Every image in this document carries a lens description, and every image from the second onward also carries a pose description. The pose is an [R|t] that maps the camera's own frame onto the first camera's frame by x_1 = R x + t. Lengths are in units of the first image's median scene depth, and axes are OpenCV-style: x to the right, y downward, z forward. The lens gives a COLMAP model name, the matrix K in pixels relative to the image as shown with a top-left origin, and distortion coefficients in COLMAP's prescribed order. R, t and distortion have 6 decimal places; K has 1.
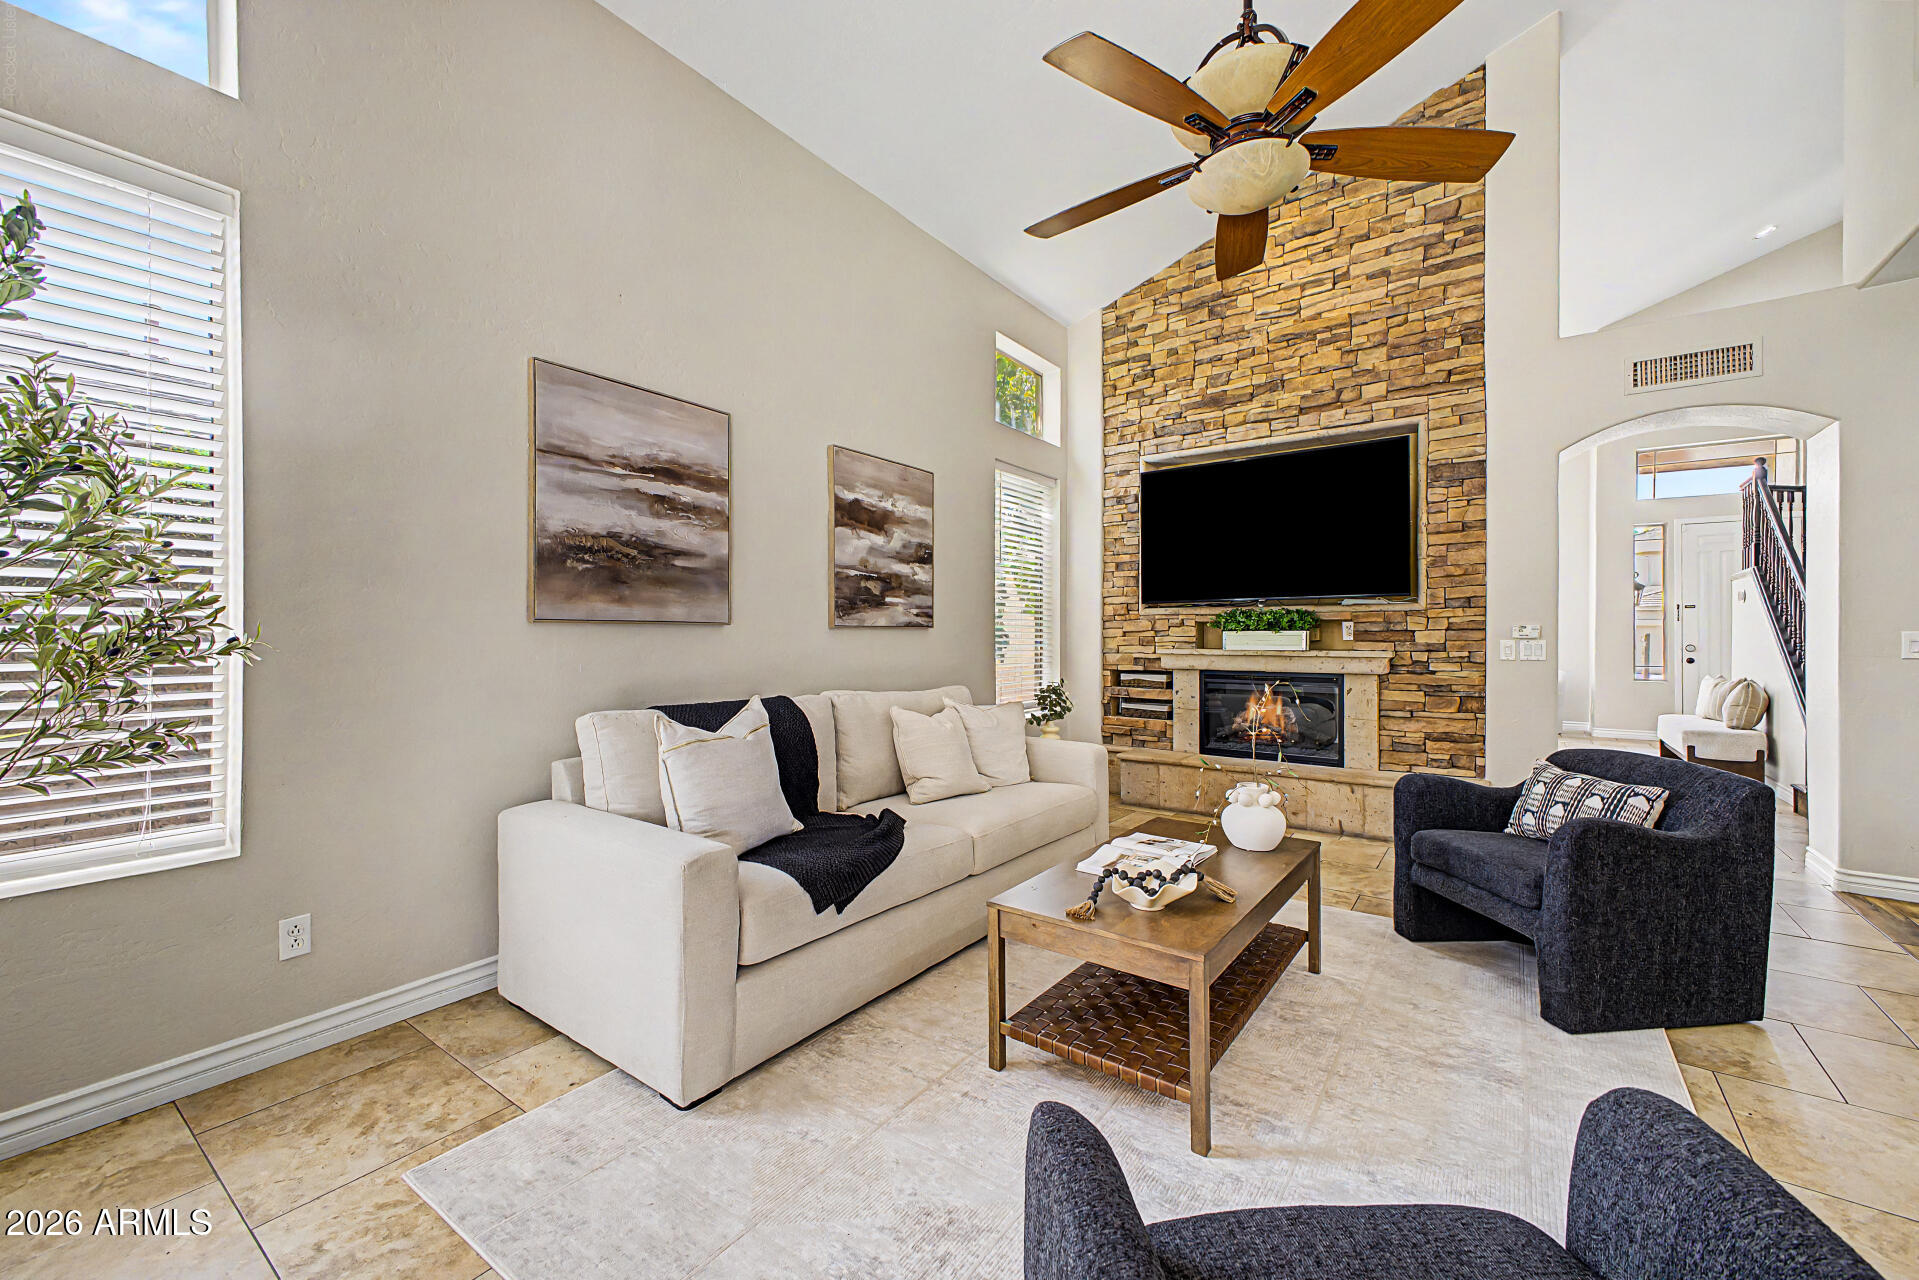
lens RADIAL K [[759.7, 0, 960.3], [0, 759.7, 636.8], [0, 0, 1]] dist [0.020380, -0.006136]
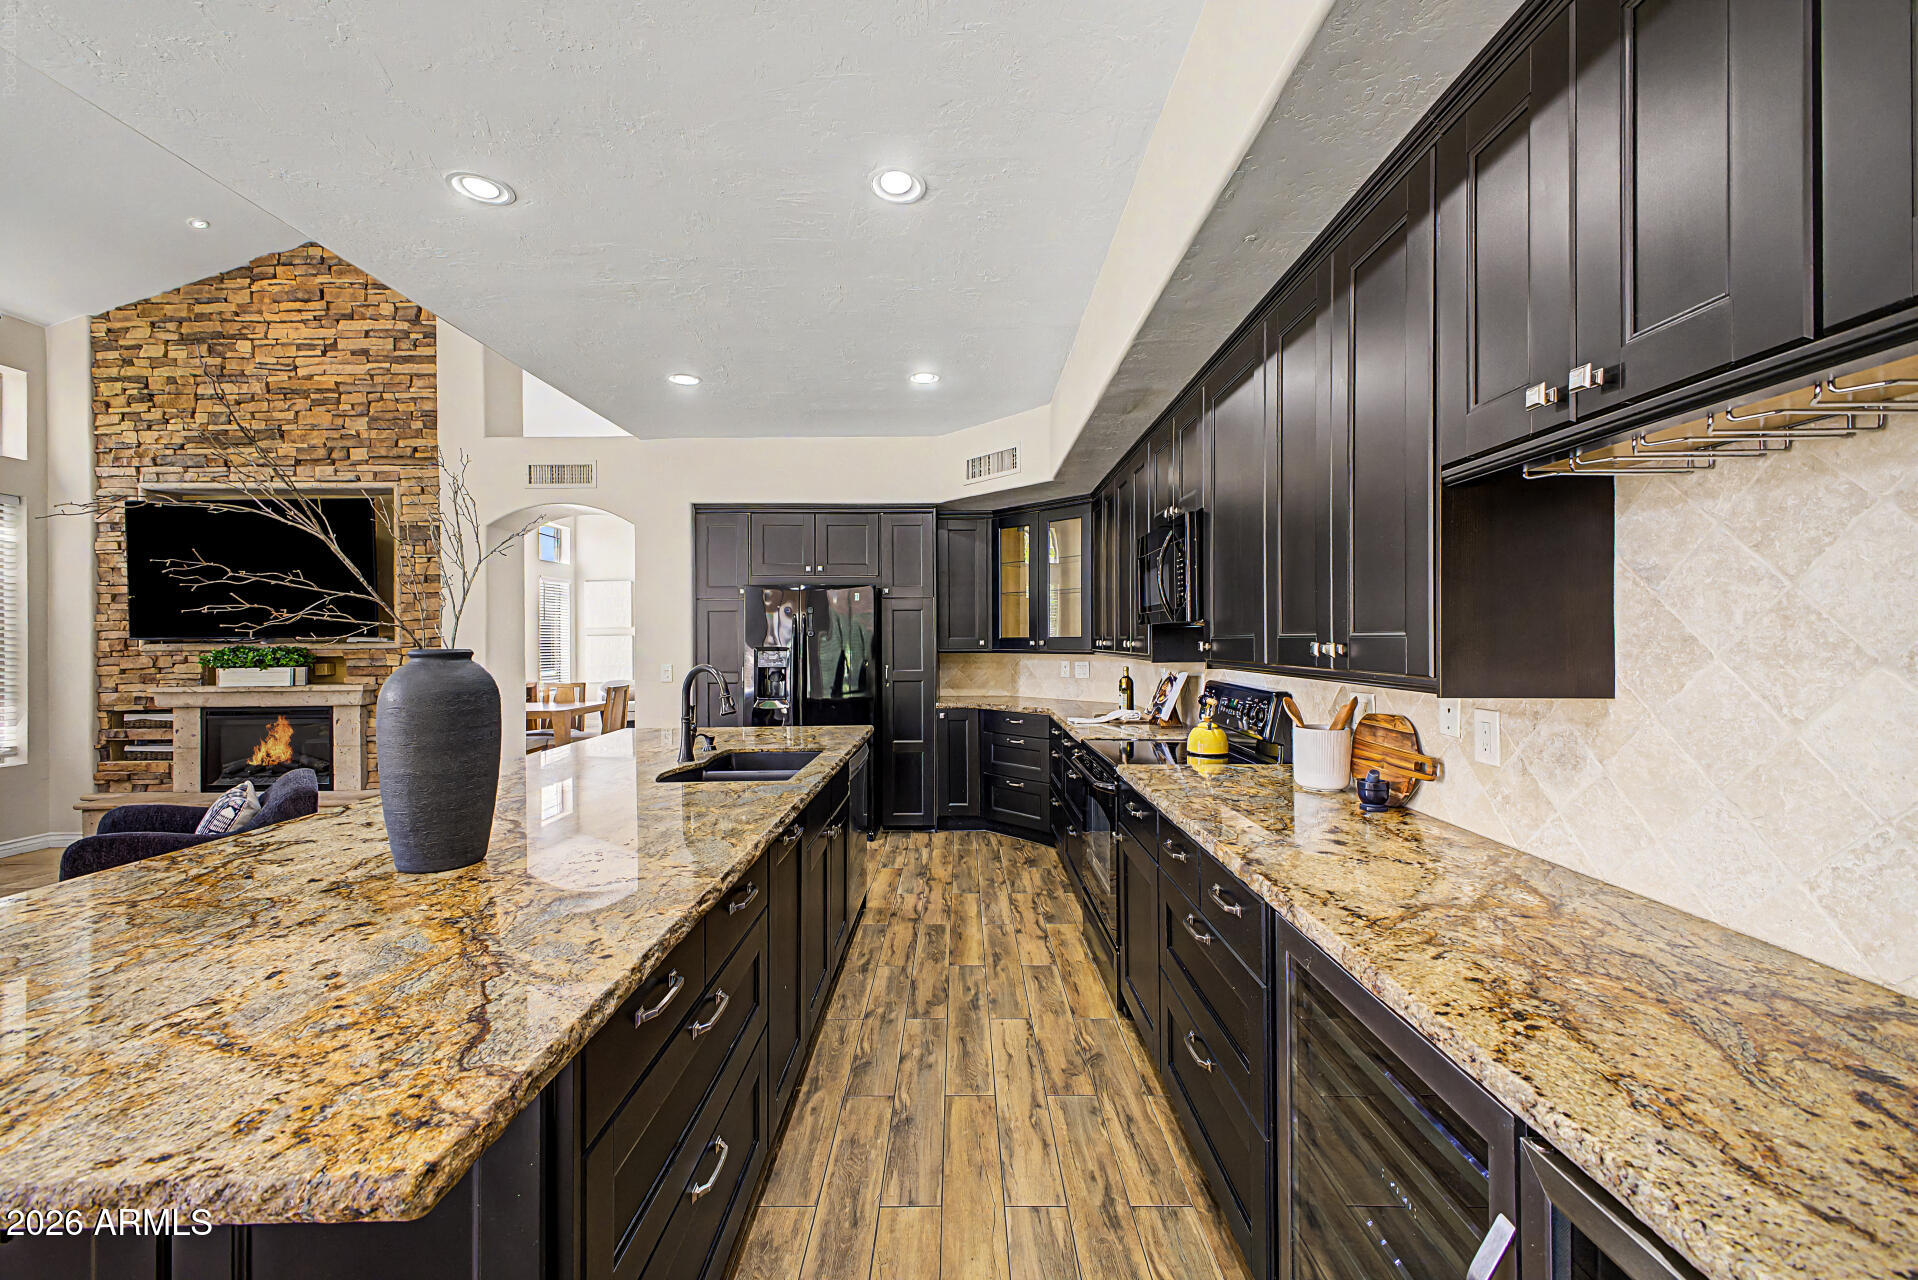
lens RADIAL K [[759.3, 0, 959.8], [0, 759.3, 636.8], [0, 0, 1]] dist [0.020380, -0.006136]
pose [[0.810433, -0.004050, 0.585818, 0.566502], [0.011328, 0.999897, -0.008758, -0.030183], [-0.585722, 0.013734, 0.810395, -0.414671]]
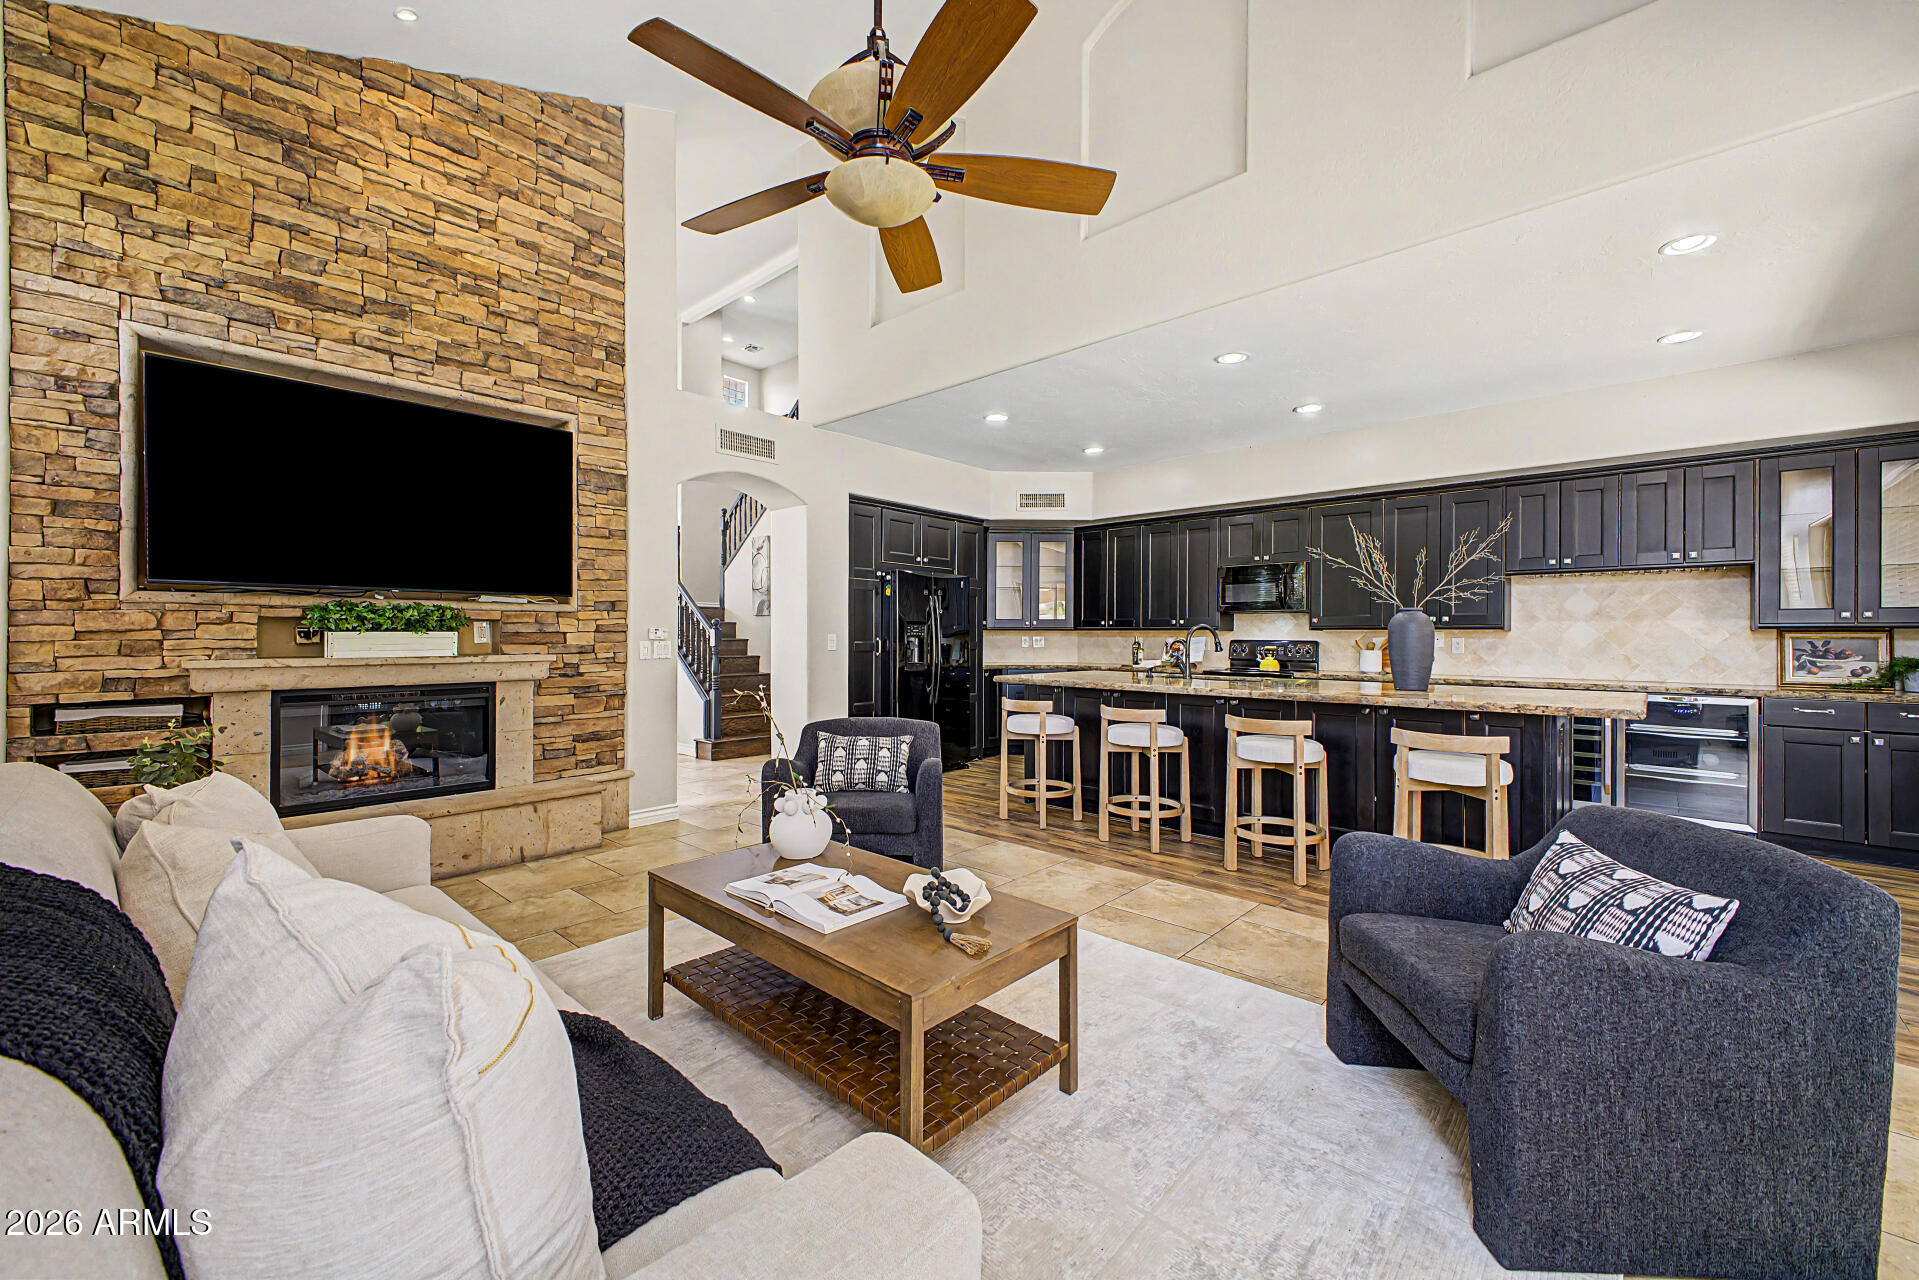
lens RADIAL K [[759.7, 0, 960.3], [0, 759.7, 636.8], [0, 0, 1]] dist [0.020380, -0.006136]
pose [[0.110306, -0.000219, 0.993898, -0.297731], [0.003118, 0.999995, -0.000125, -0.000745], [-0.993893, 0.003112, 0.110306, 0.363989]]
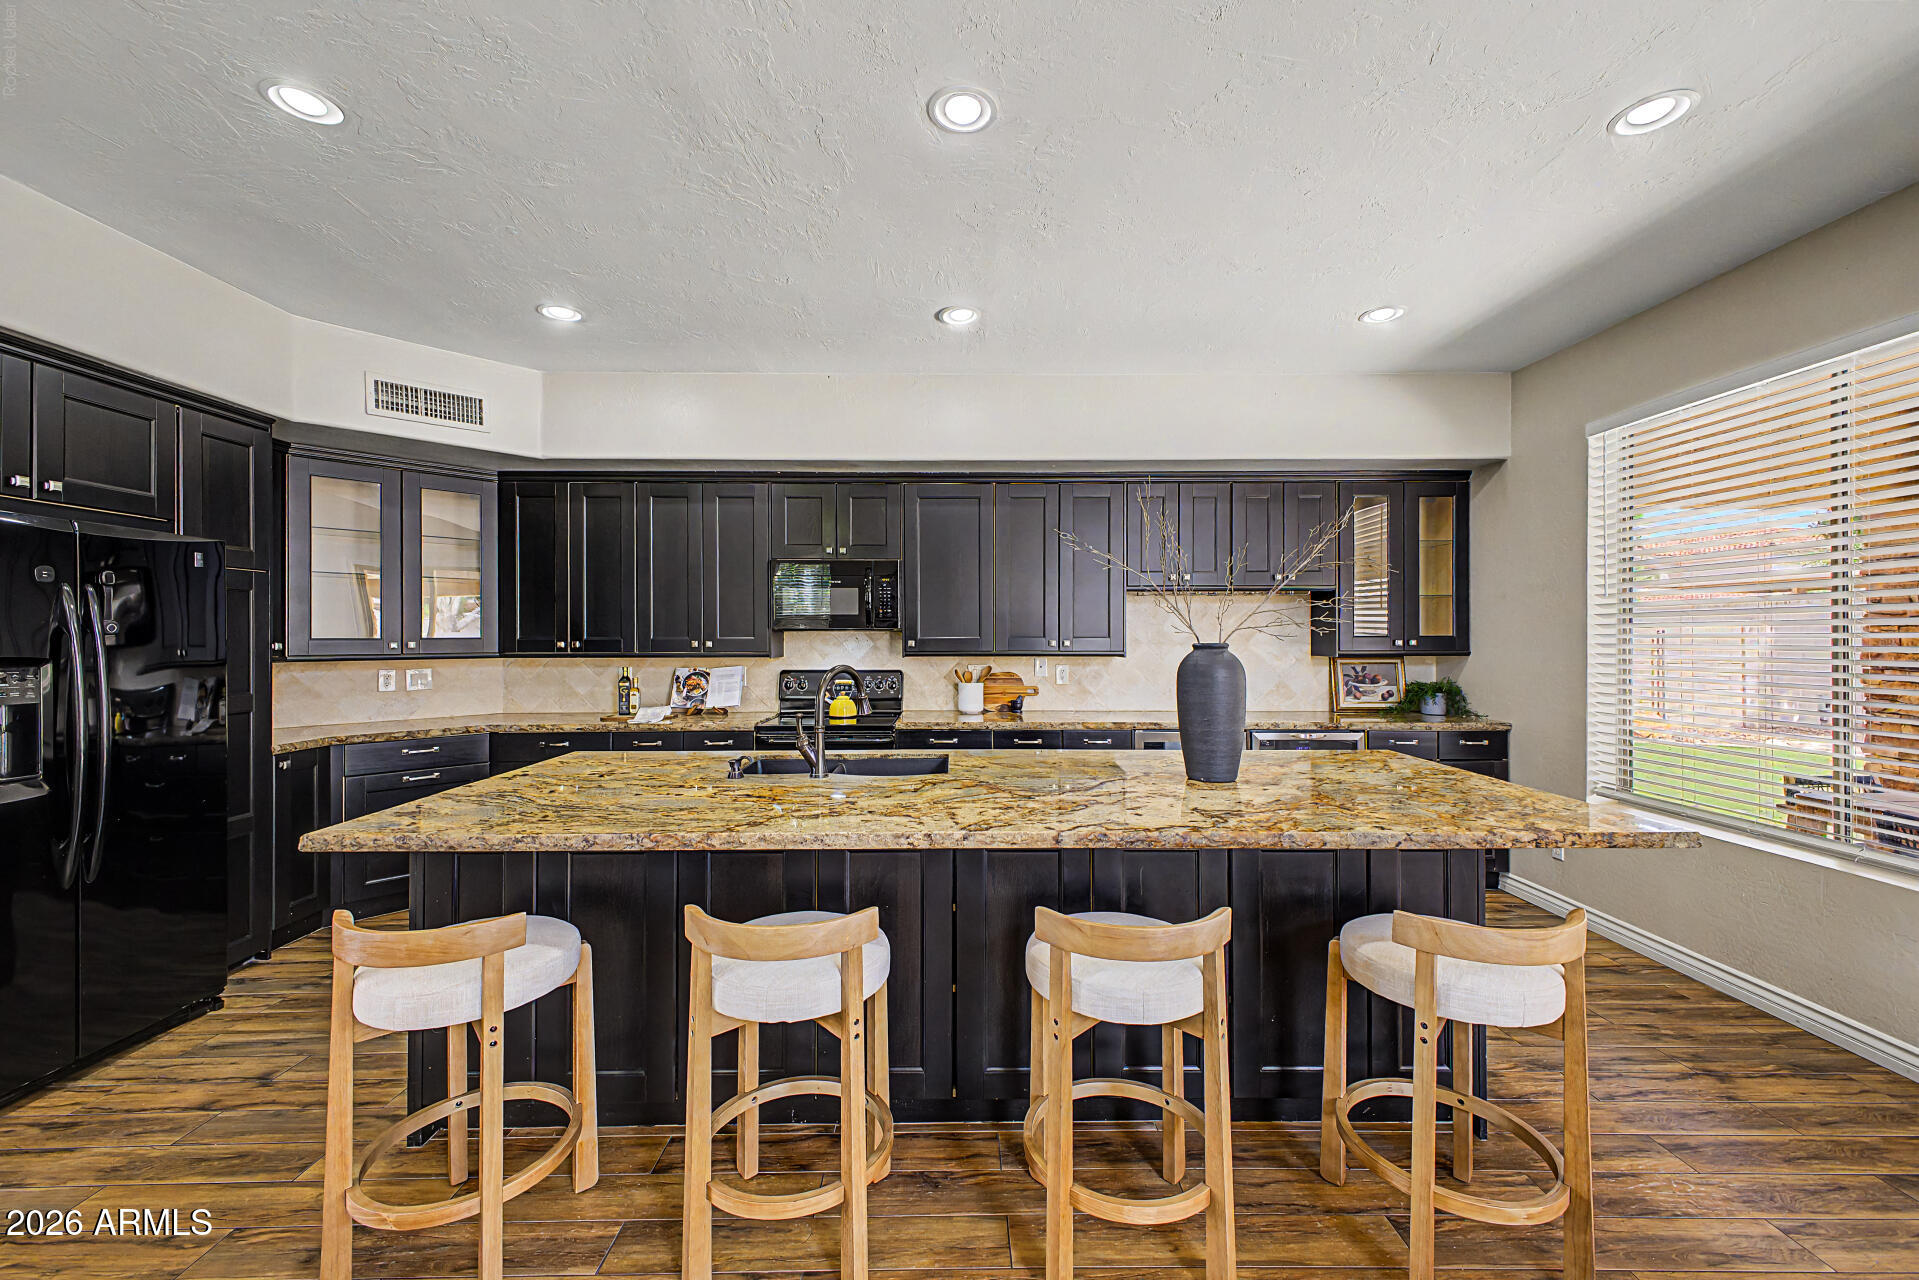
lens RADIAL K [[759.7, 0, 960.3], [0, 759.7, 636.8], [0, 0, 1]] dist [0.020380, -0.006136]
pose [[-0.594541, 0.000085, 0.804066, 0.278334], [0.006991, 0.999963, 0.005064, -0.038035], [-0.804035, 0.008632, -0.594519, 0.399331]]
